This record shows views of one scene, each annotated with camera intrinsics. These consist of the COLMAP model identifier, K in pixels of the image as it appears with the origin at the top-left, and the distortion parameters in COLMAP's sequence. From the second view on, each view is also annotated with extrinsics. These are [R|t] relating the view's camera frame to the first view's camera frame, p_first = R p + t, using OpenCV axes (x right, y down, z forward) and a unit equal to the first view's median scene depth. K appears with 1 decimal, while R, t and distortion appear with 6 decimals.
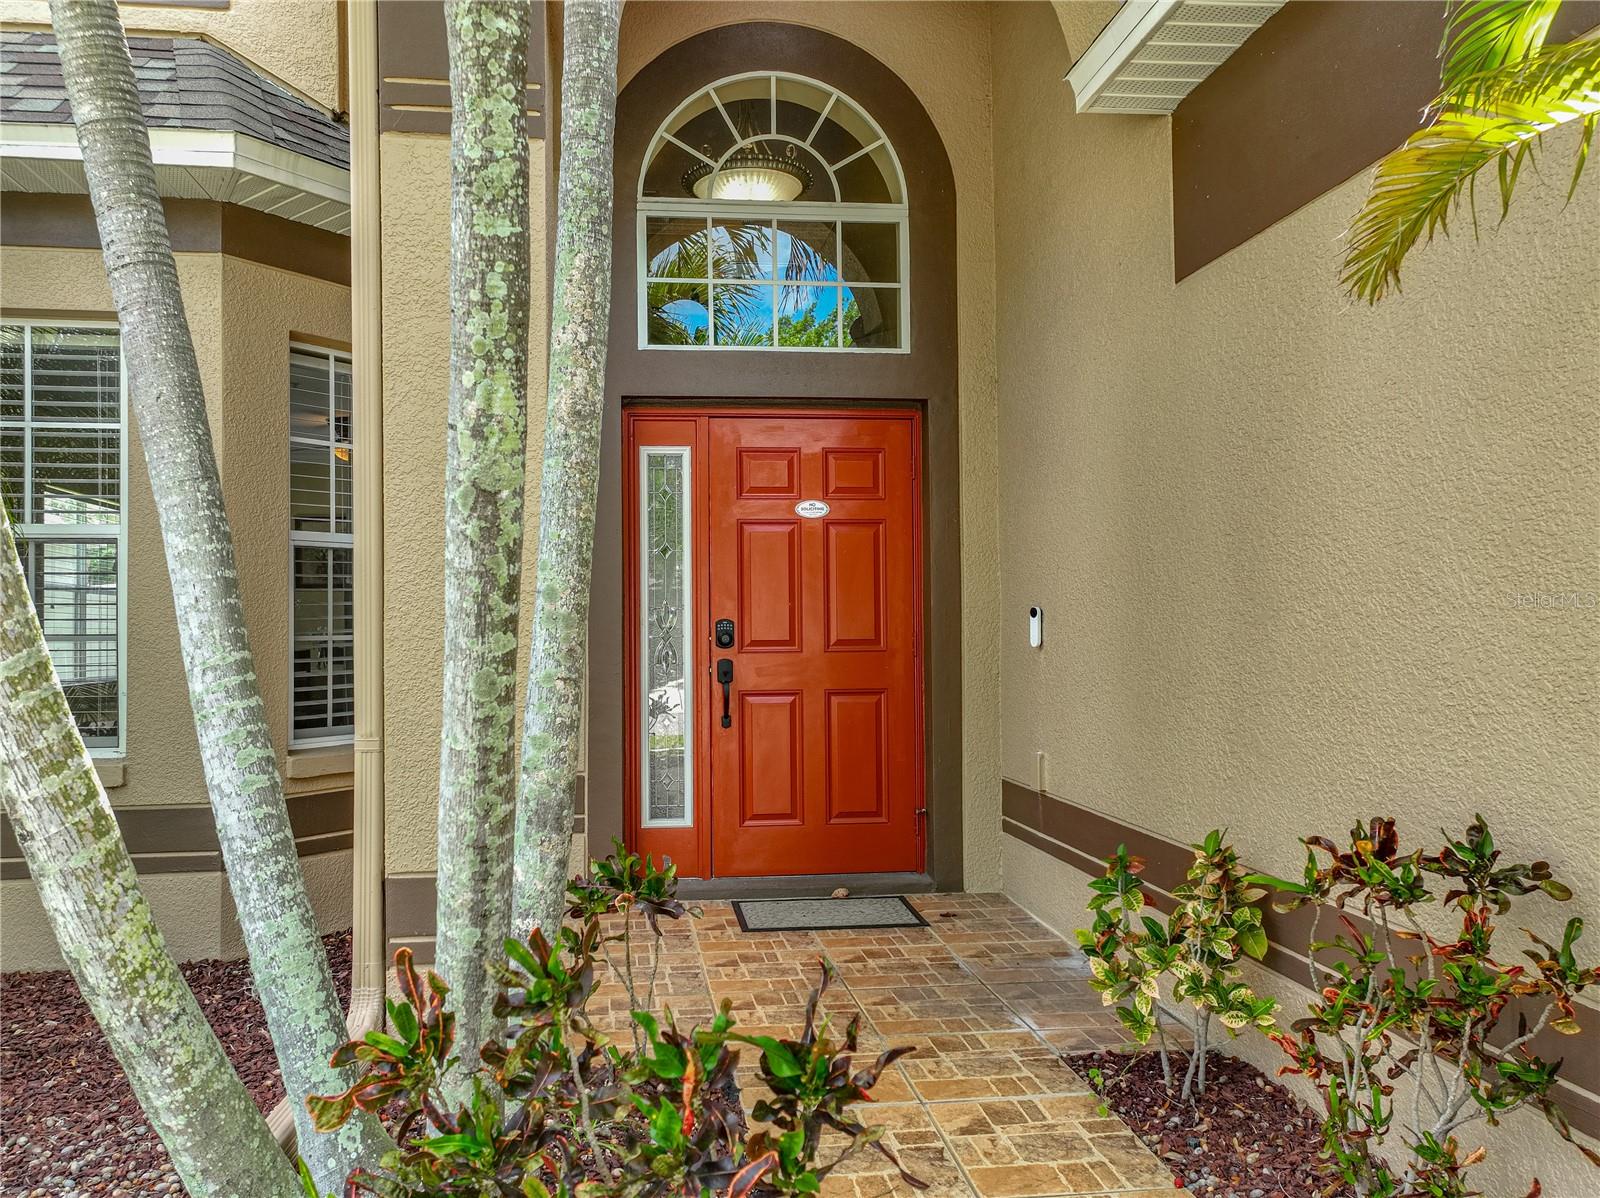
lens RADIAL K [[1145.0, 0, 800.2], [0, 1145.0, 597.3], [0, 0, 1]] dist [0.012933, 0.025607]
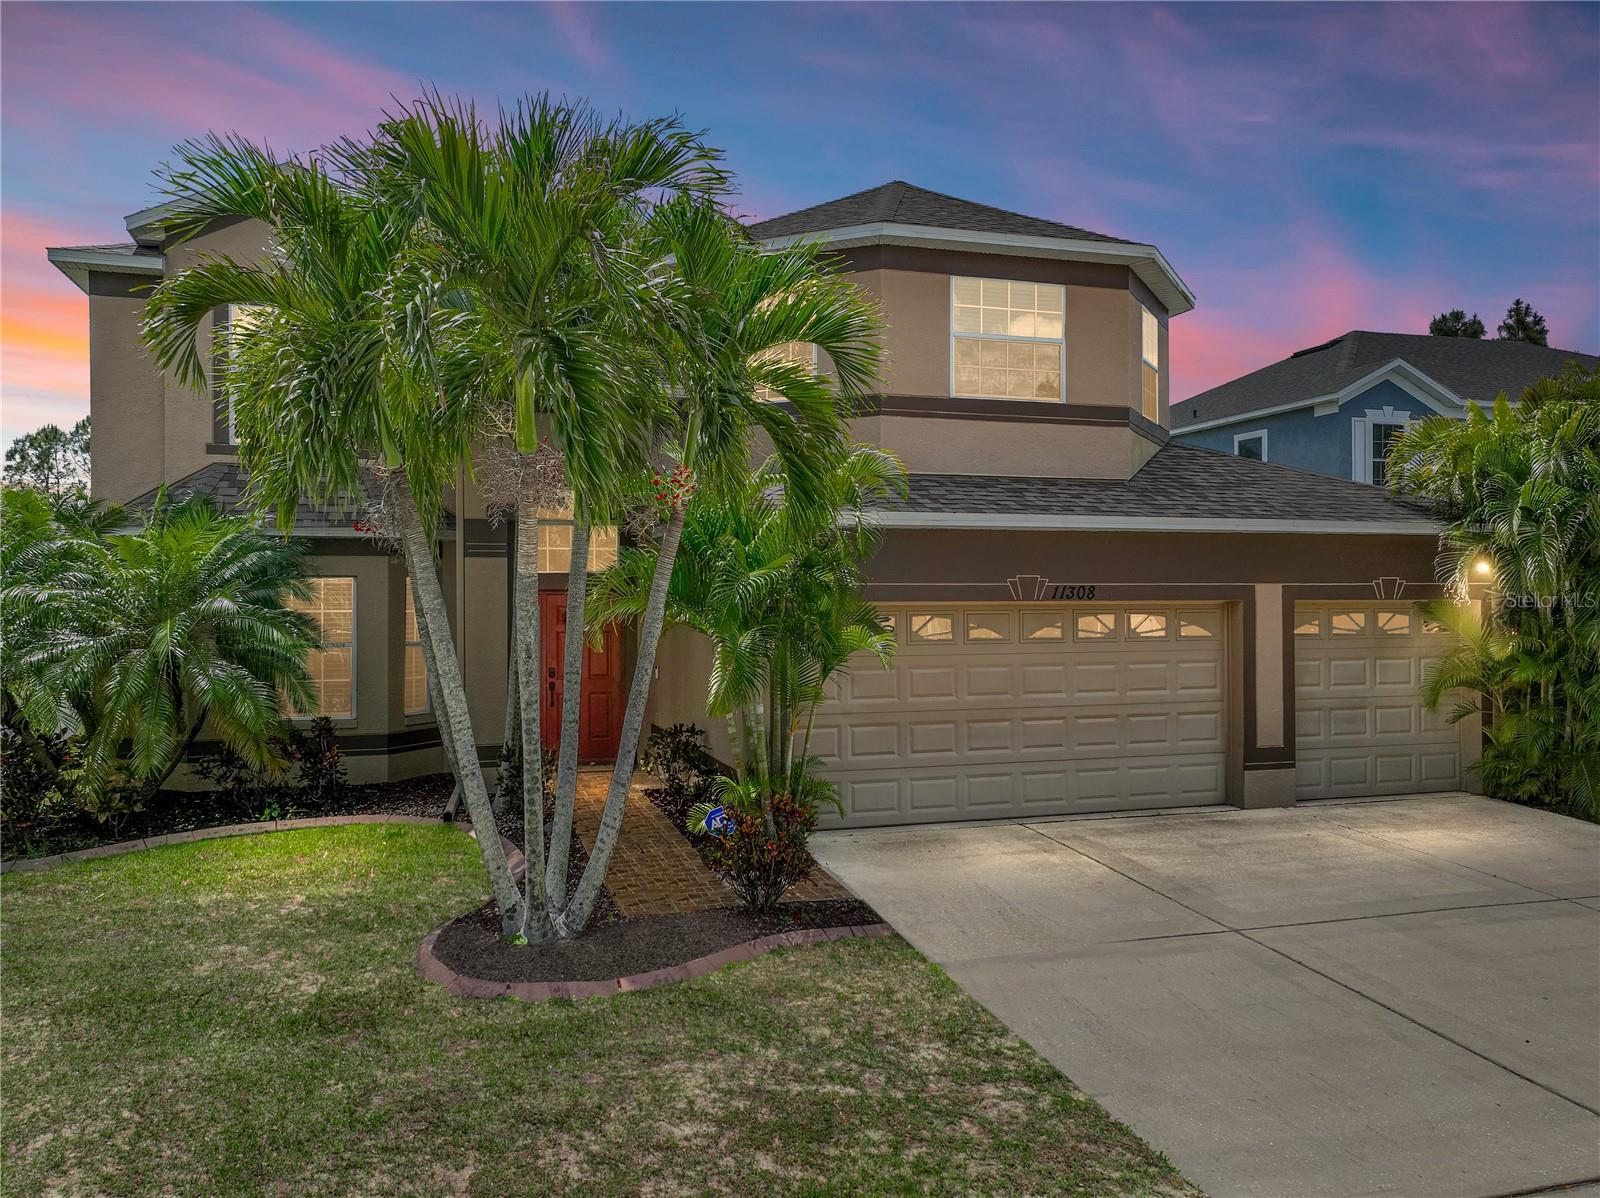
lens RADIAL K [[1177.3, 0, 800.0], [0, 1177.3, 599.0], [0, 0, 1]] dist [0.018016, 0.006380]
pose [[0.989813, 0.005298, 0.142278, 0.132651], [-0.010004, 0.999425, 0.032387, -0.261432], [-0.142025, -0.033481, 0.989297, -2.068157]]
